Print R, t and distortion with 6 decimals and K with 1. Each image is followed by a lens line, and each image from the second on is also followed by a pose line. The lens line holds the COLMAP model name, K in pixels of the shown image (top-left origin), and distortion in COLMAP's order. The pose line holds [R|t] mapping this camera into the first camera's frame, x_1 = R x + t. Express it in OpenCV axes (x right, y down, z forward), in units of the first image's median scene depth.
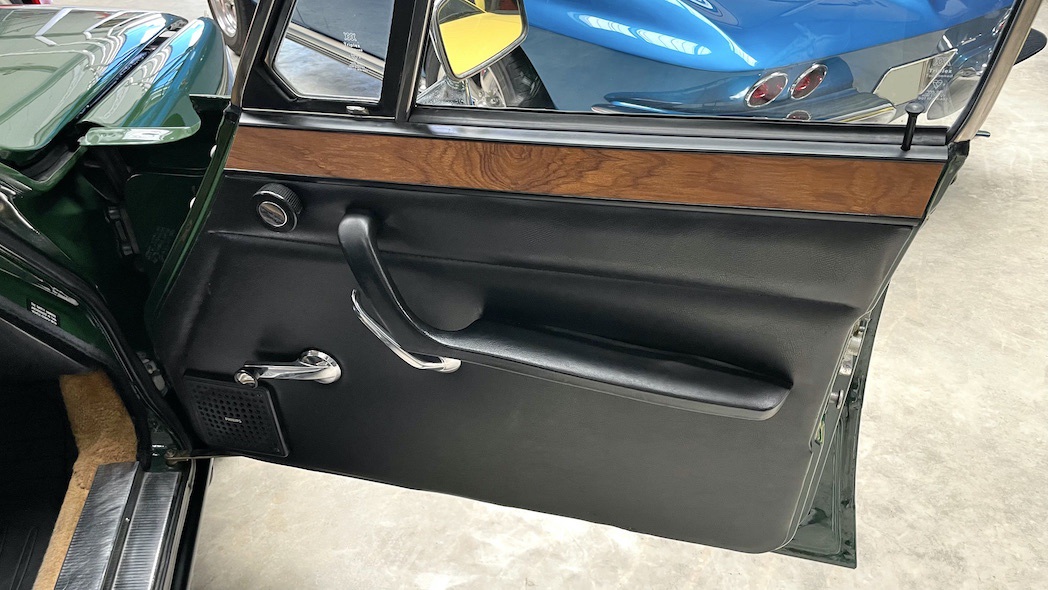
lens RADIAL K [[814.2, 0, 527.7], [0, 814.2, 298.7], [0, 0, 1]] dist [0.132579, -0.190265]
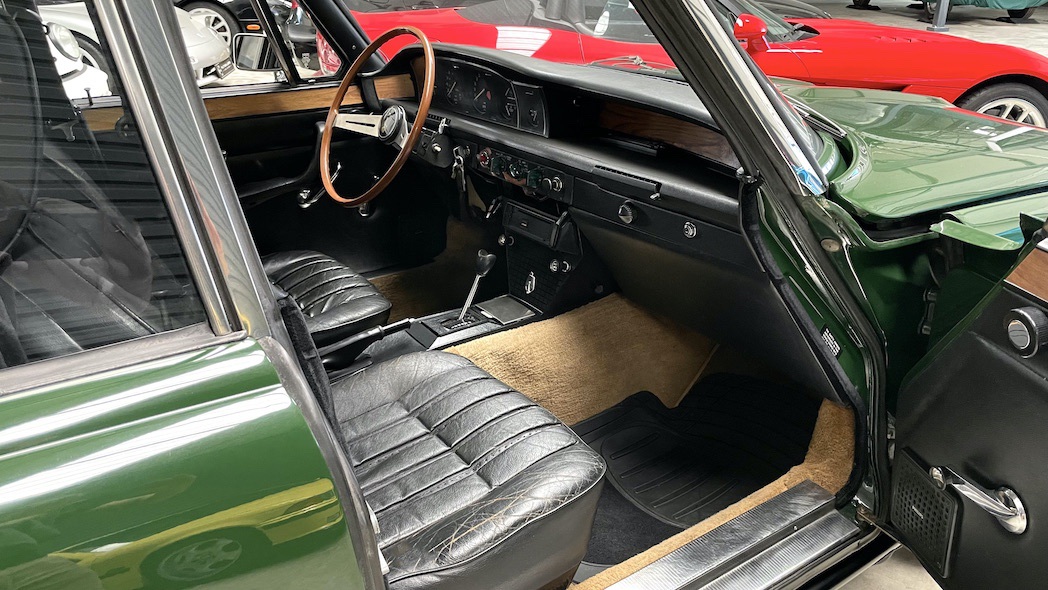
lens RADIAL K [[814.2, 0, 527.7], [0, 814.2, 298.7], [0, 0, 1]] dist [0.132579, -0.190265]
pose [[0.420906, 0.376896, -0.825099, 0.208450], [-0.486236, 0.861623, 0.145537, 0.003448], [0.765776, 0.339935, 0.545922, -0.029392]]
